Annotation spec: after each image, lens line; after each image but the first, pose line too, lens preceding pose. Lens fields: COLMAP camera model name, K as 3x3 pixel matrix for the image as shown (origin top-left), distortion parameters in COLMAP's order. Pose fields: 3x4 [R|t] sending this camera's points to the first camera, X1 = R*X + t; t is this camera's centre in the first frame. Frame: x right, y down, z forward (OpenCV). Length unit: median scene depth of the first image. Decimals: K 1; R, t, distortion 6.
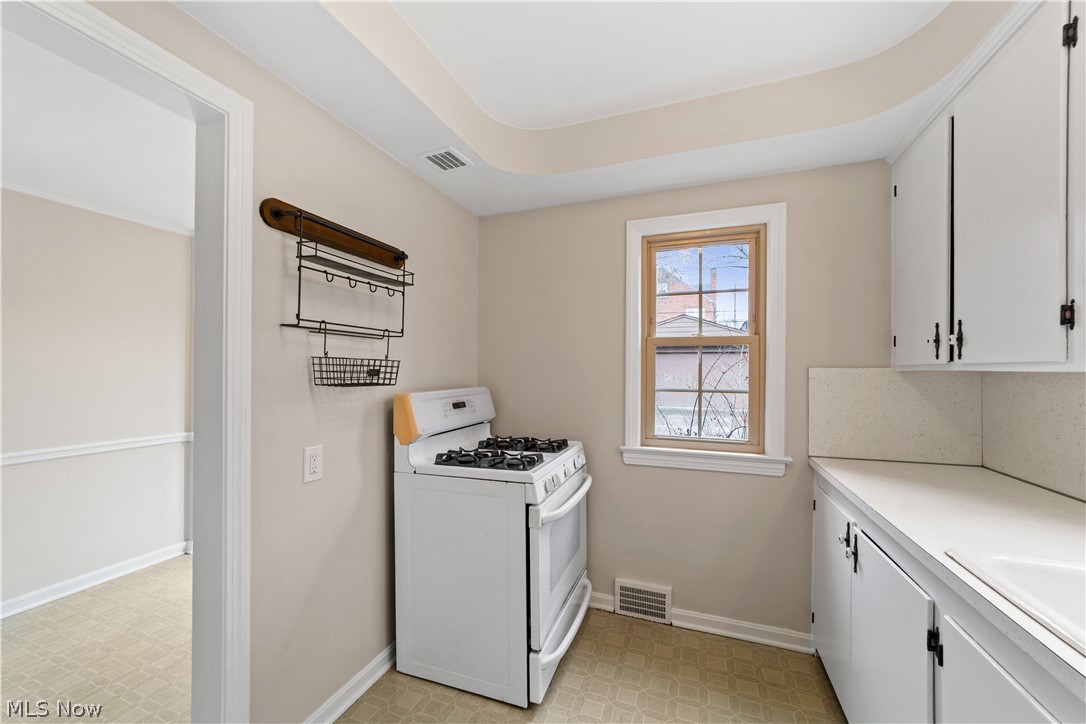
lens RADIAL K [[434.5, 0, 542.3], [0, 434.5, 369.2], [0, 0, 1]] dist [-0.015931, 0.008659]
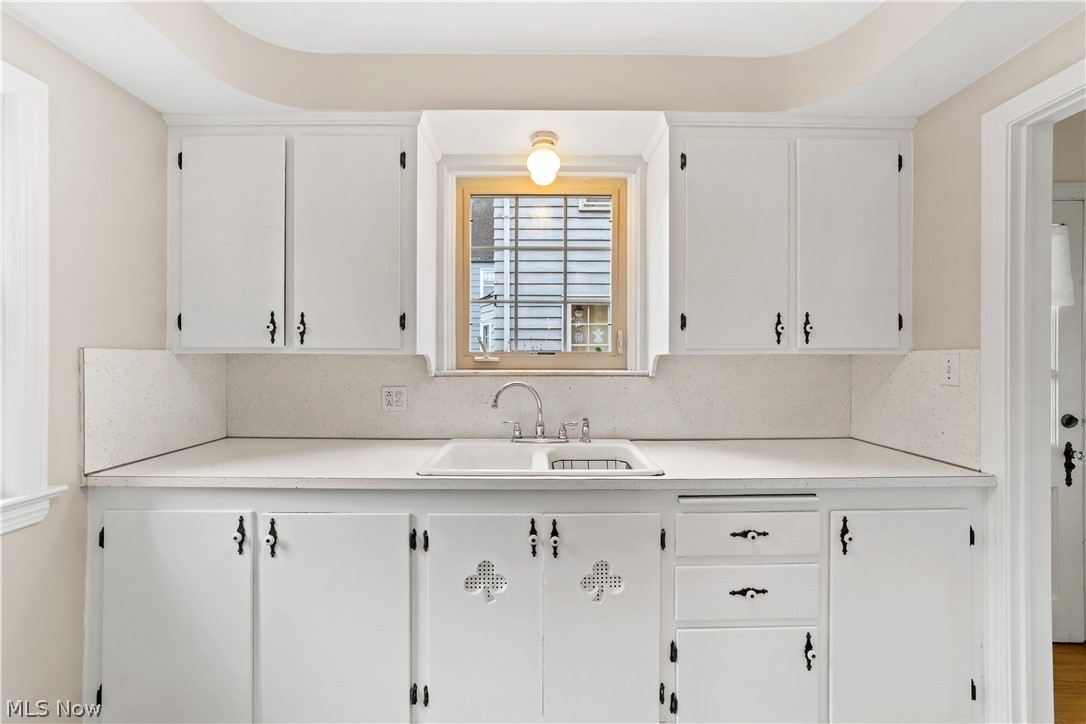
lens RADIAL K [[420.7, 0, 539.5], [0, 420.7, 360.6], [0, 0, 1]] dist [-0.010116, 0.007123]
pose [[-0.361272, -0.011388, 0.932391, -0.288186], [-0.004317, 0.999935, 0.010540, 0.006210], [-0.932450, -0.000217, -0.361298, 0.584425]]
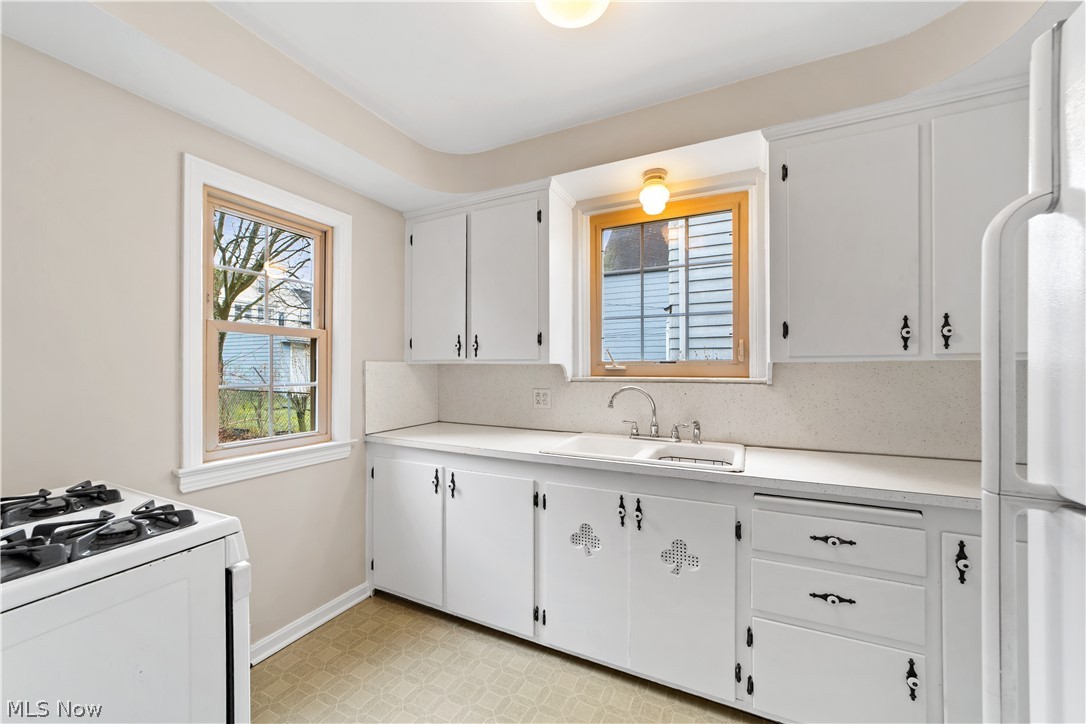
lens RADIAL K [[426.2, 0, 540.6], [0, 426.2, 369.0], [0, 0, 1]] dist [-0.000859, 0.007108]
pose [[0.099087, -0.007476, 0.995051, -0.536690], [-0.000245, 0.999972, 0.007538, 0.009541], [-0.995079, -0.000990, 0.099083, 0.412762]]
